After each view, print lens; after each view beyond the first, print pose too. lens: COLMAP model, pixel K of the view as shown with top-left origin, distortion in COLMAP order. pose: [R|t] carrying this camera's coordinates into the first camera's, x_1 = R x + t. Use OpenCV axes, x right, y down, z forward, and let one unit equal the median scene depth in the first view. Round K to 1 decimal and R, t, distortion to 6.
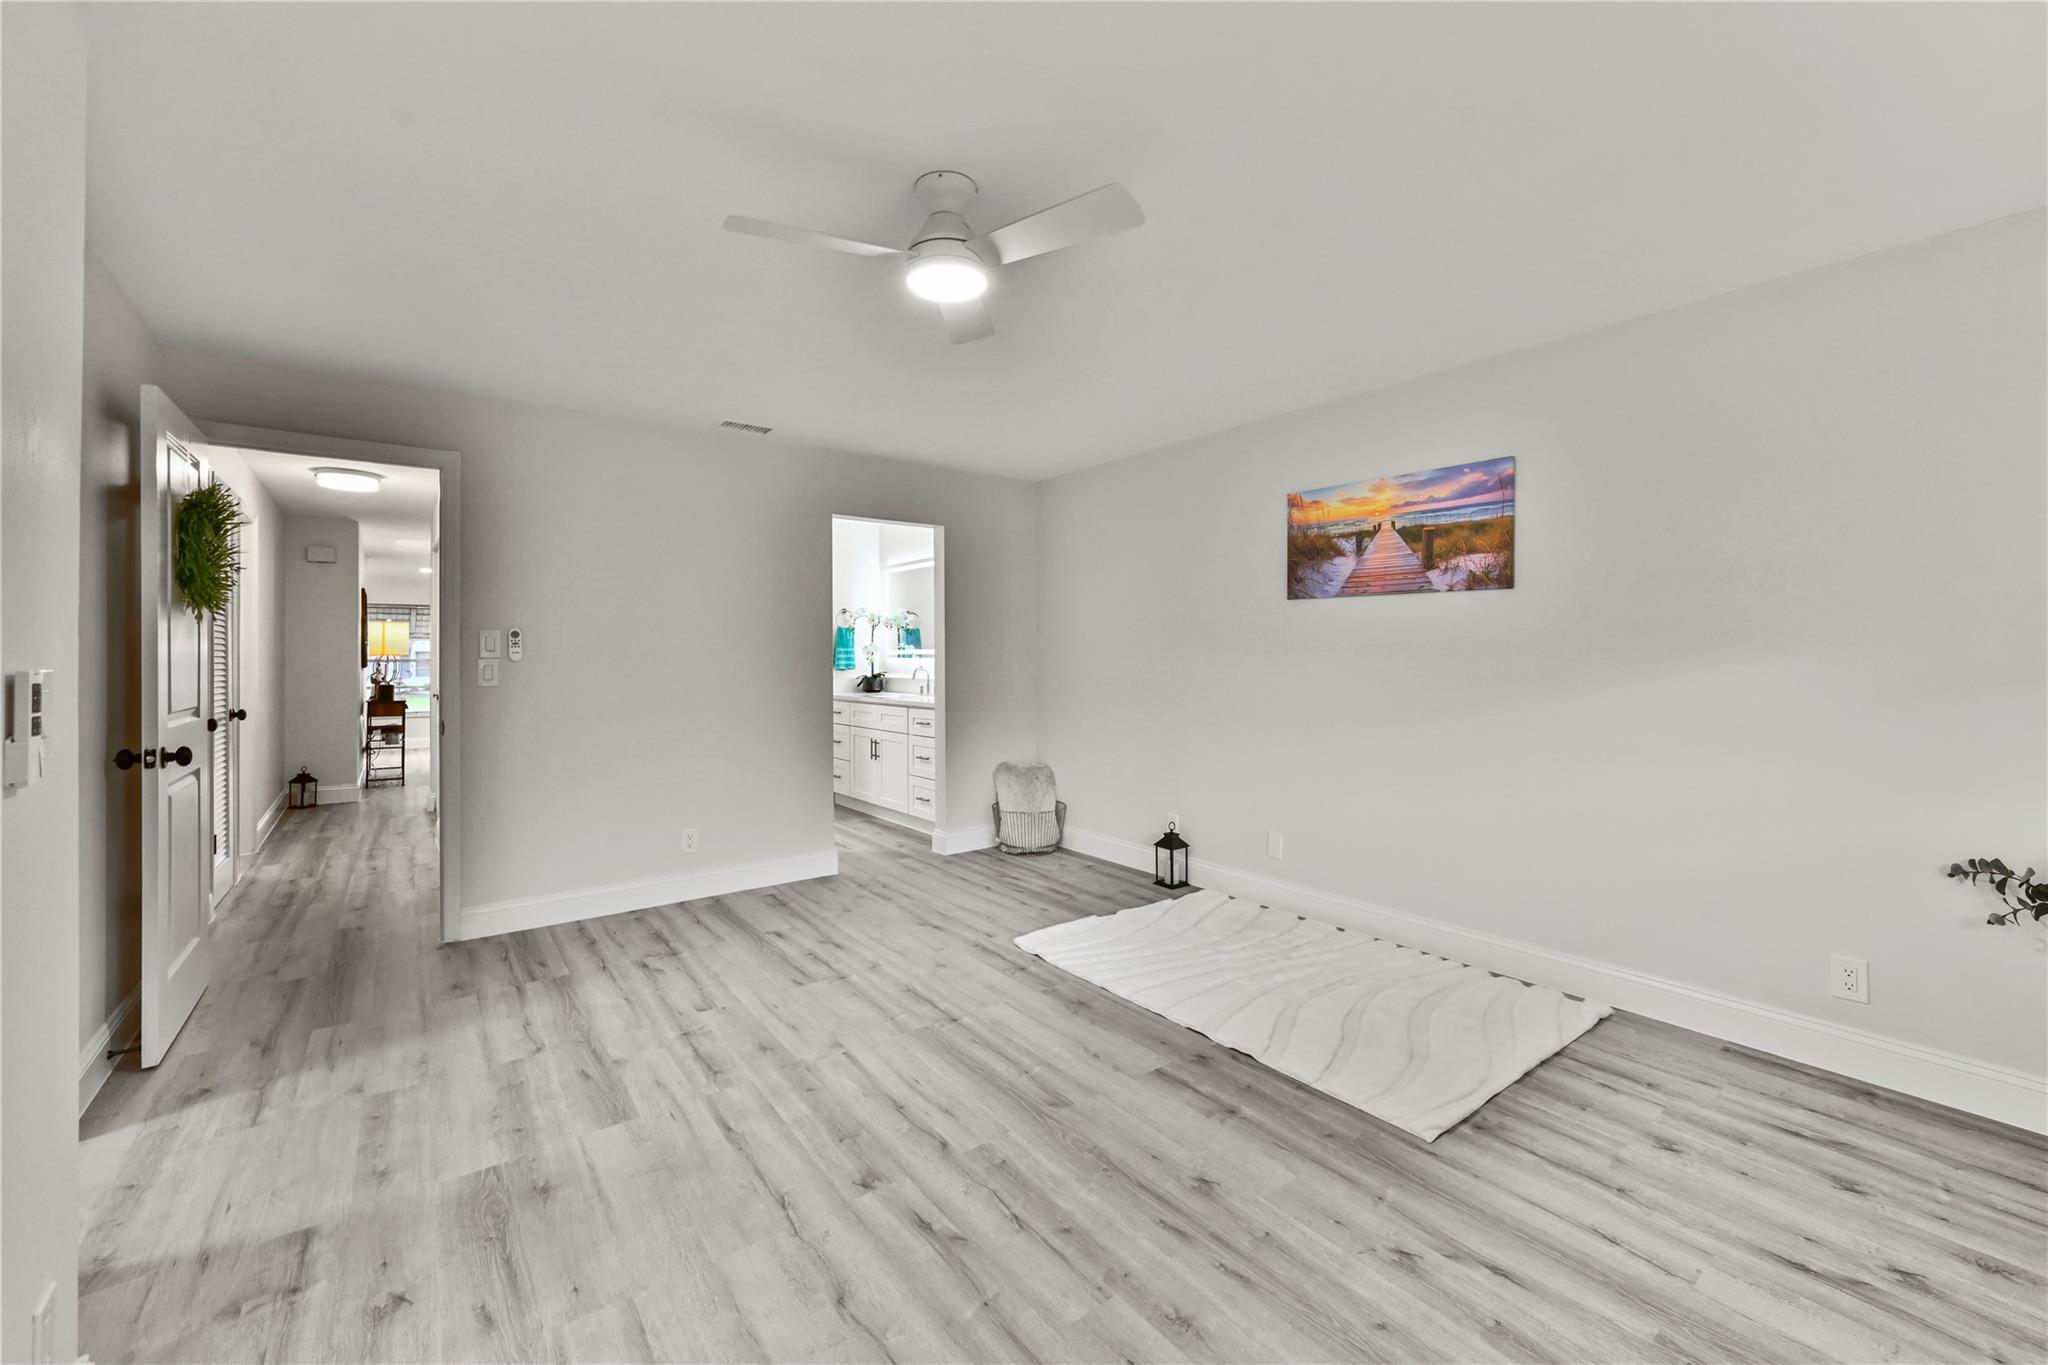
lens RADIAL K [[826.3, 0, 1026.8], [0, 826.3, 651.9], [0, 0, 1]] dist [-0.000301, 0.000242]
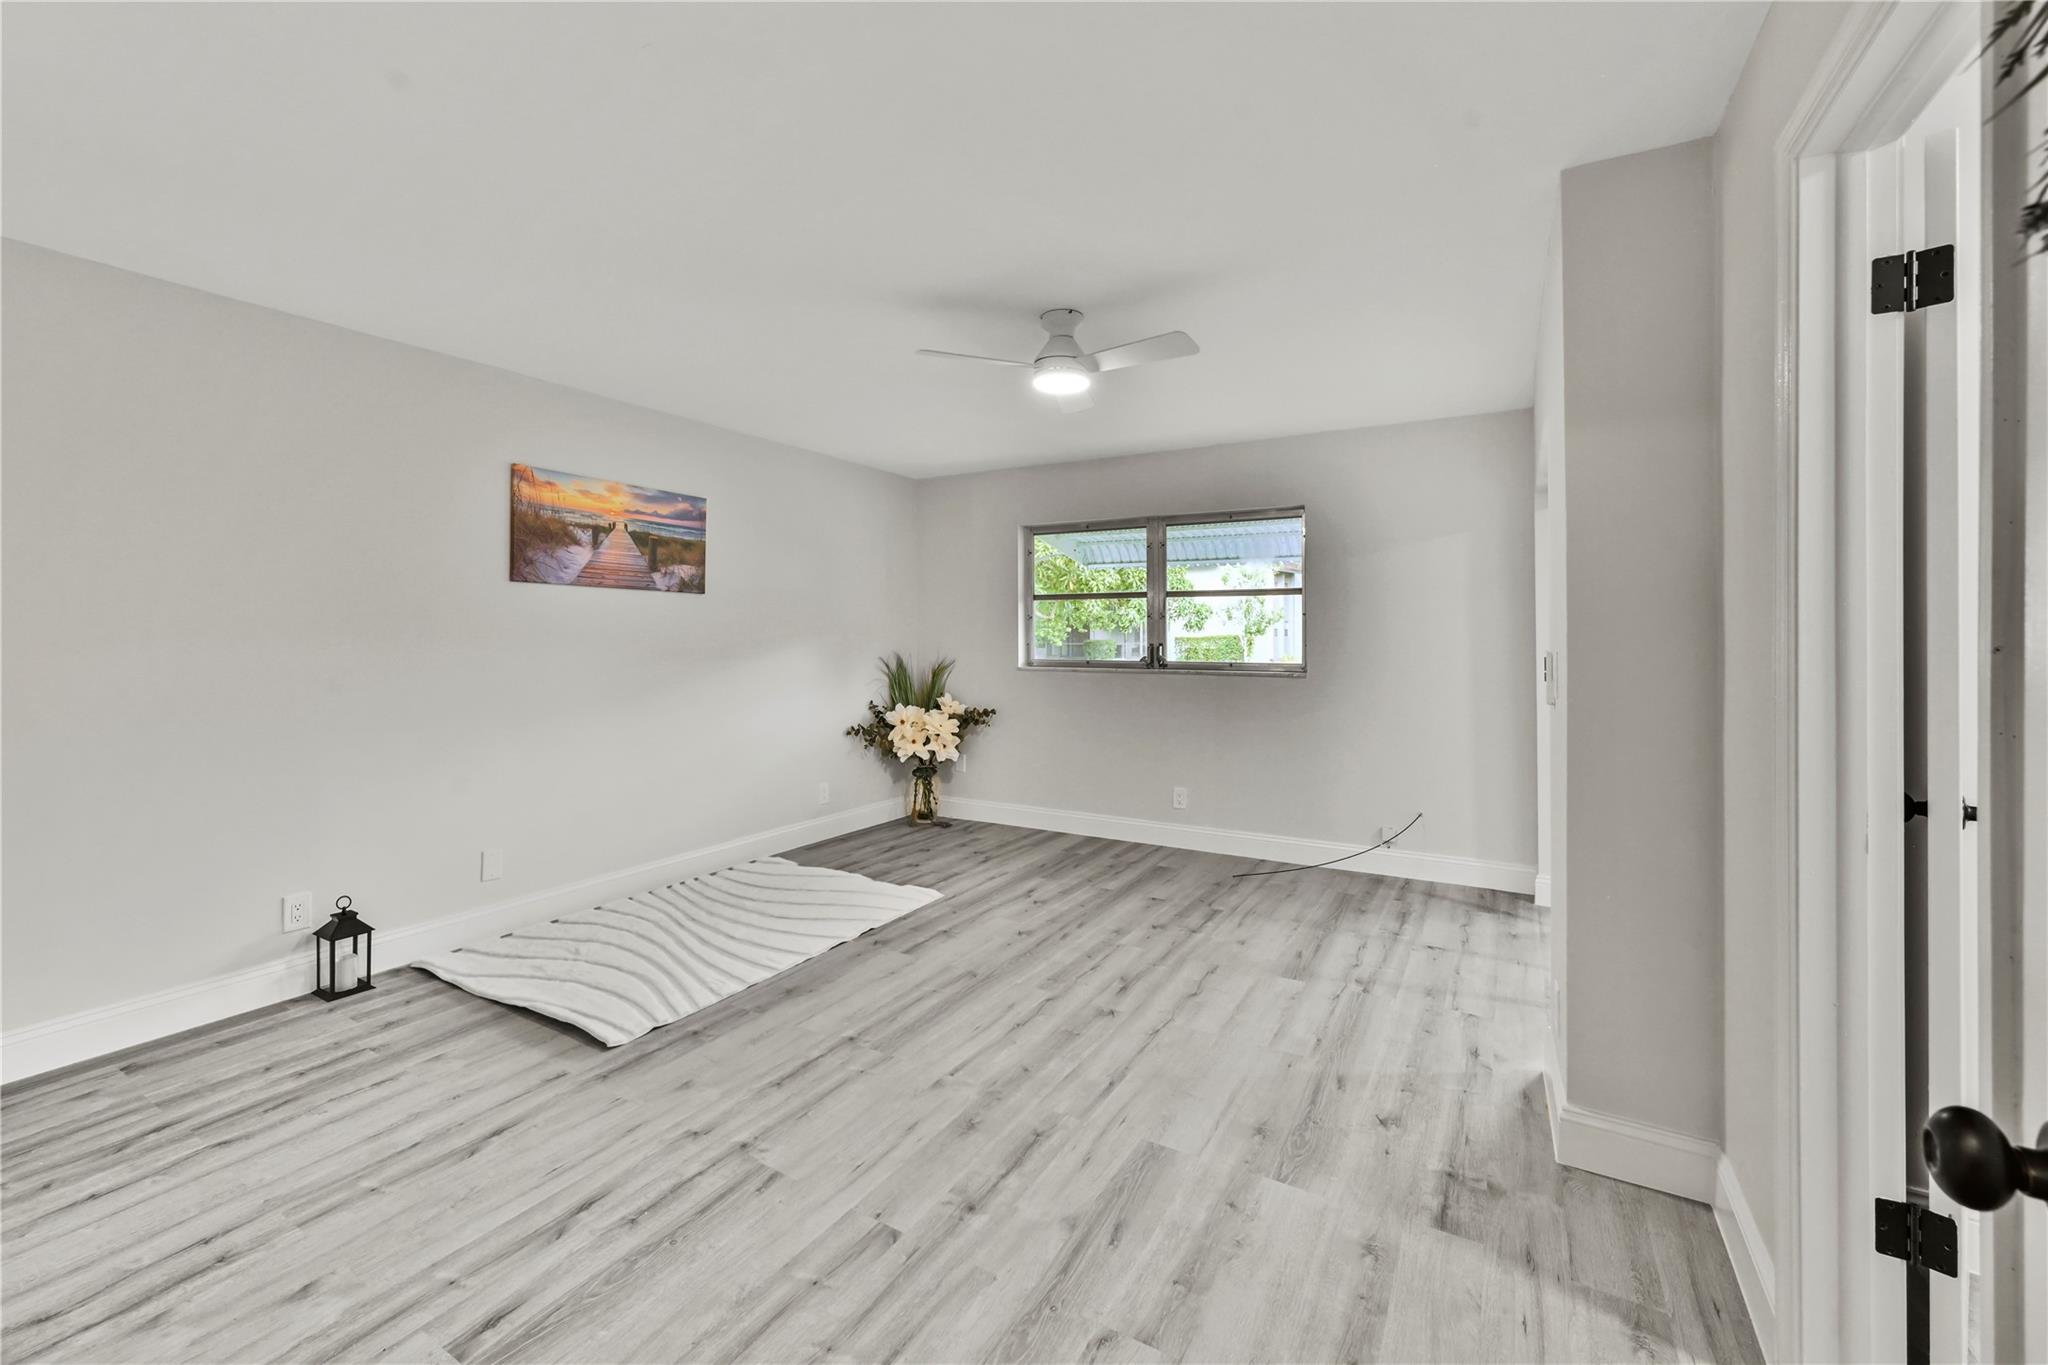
lens RADIAL K [[839.7, 0, 1019.3], [0, 839.7, 634.0], [0, 0, 1]] dist [-0.000957, -0.000186]
pose [[-0.386442, 0.004428, 0.922303, -0.928596], [-0.000978, 0.999986, -0.005211, -0.002891], [-0.922313, -0.002916, -0.386433, 1.074418]]
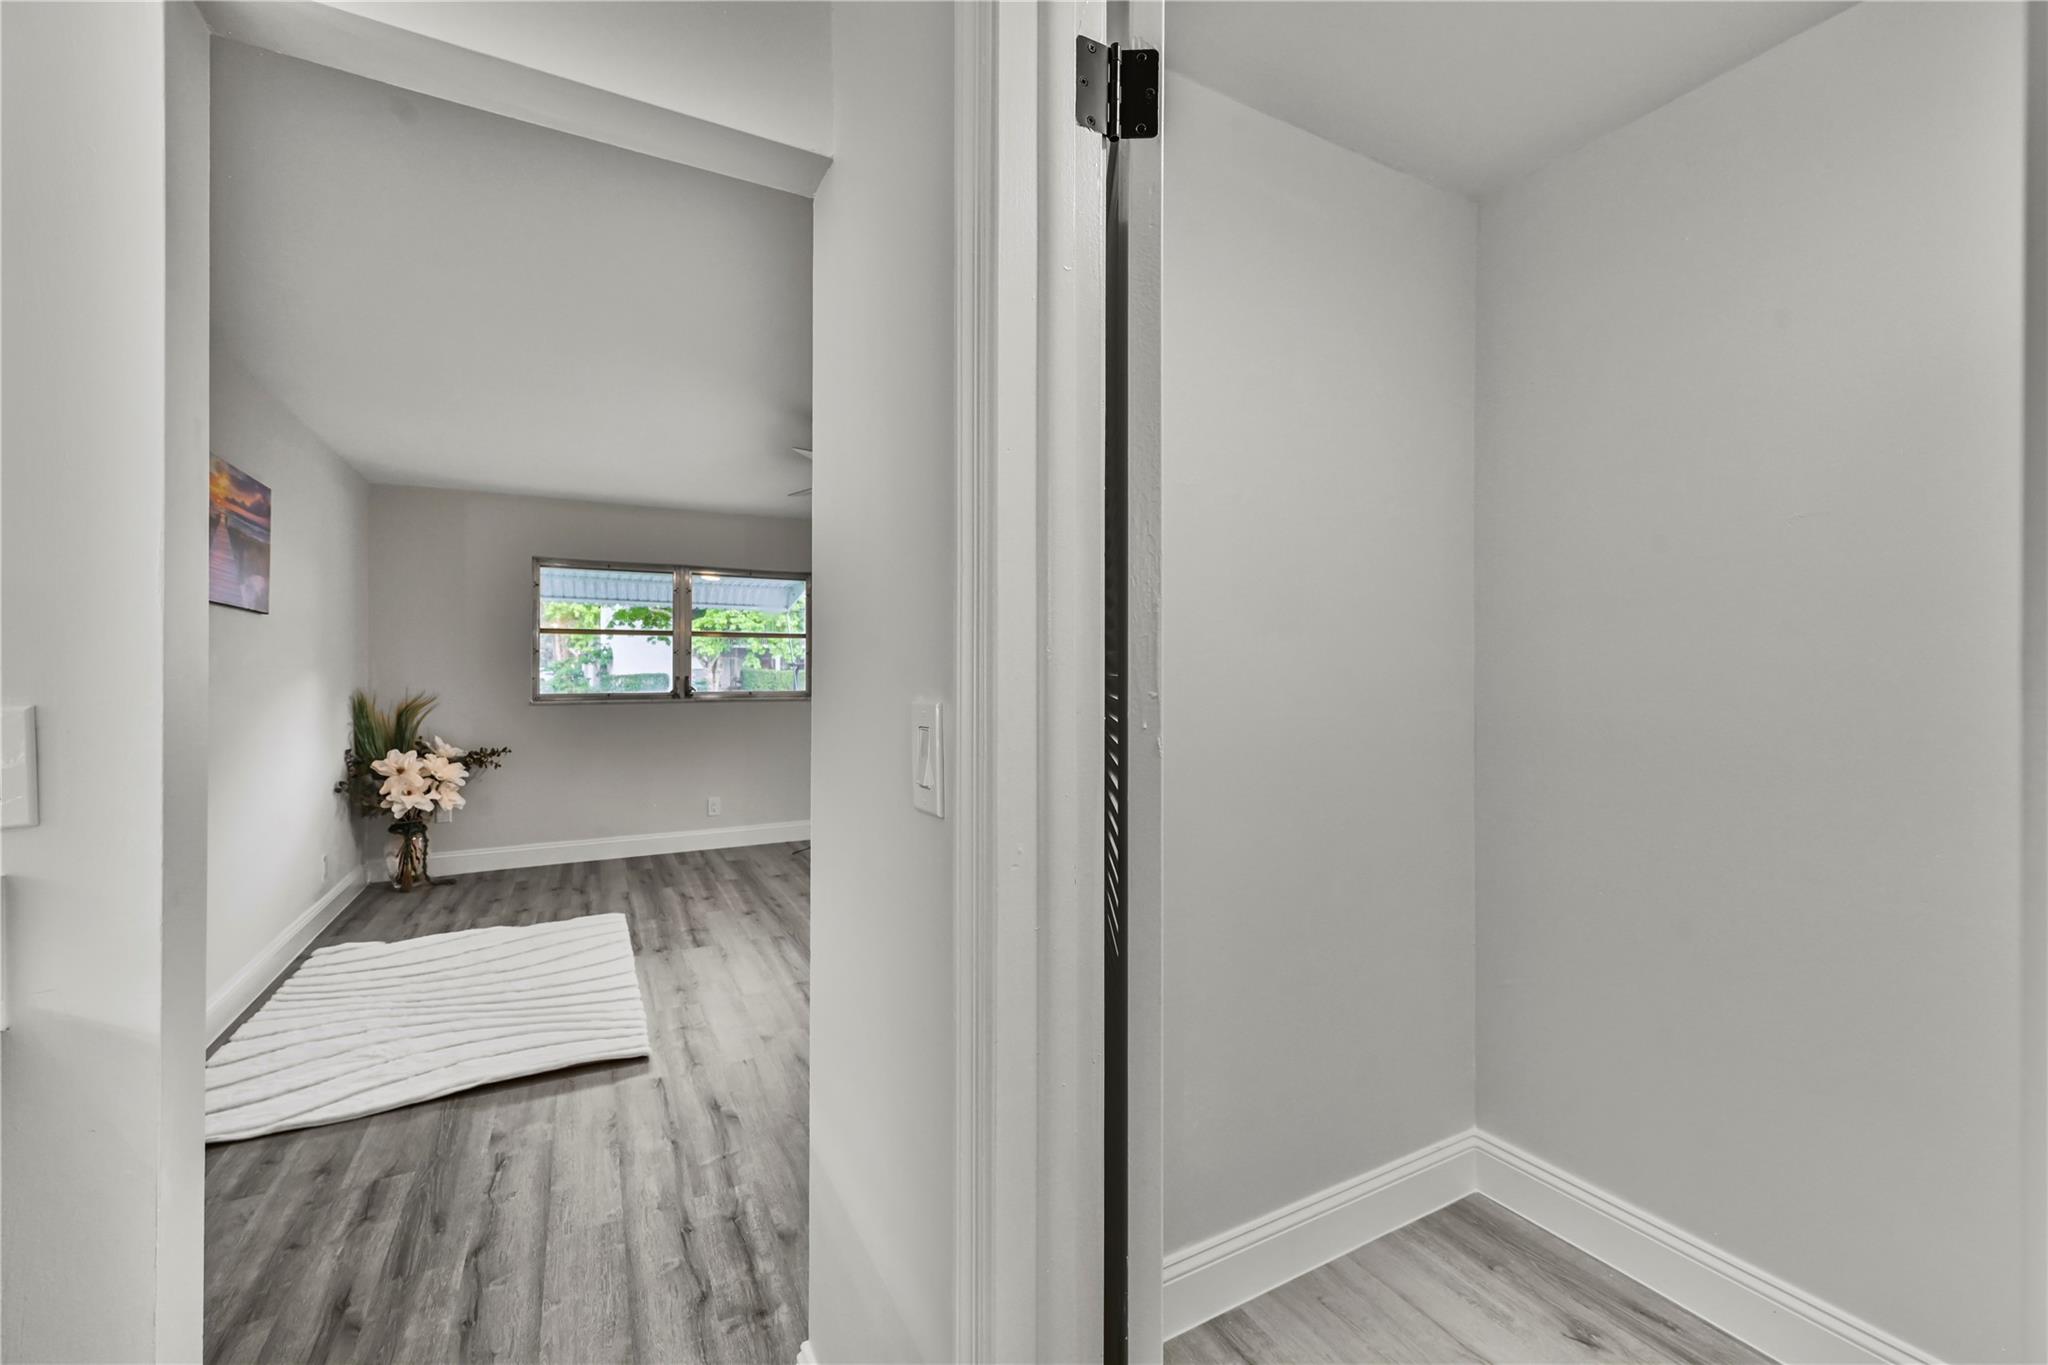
lens RADIAL K [[818.0, 0, 1020.5], [0, 818.0, 654.0], [0, 0, 1]] dist [0.000914, 0.000016]
pose [[-0.987649, 0.007964, 0.156481, -0.531428], [0.004837, 0.999781, -0.020358, -0.001332], [-0.156609, -0.019350, -0.987471, 1.911577]]
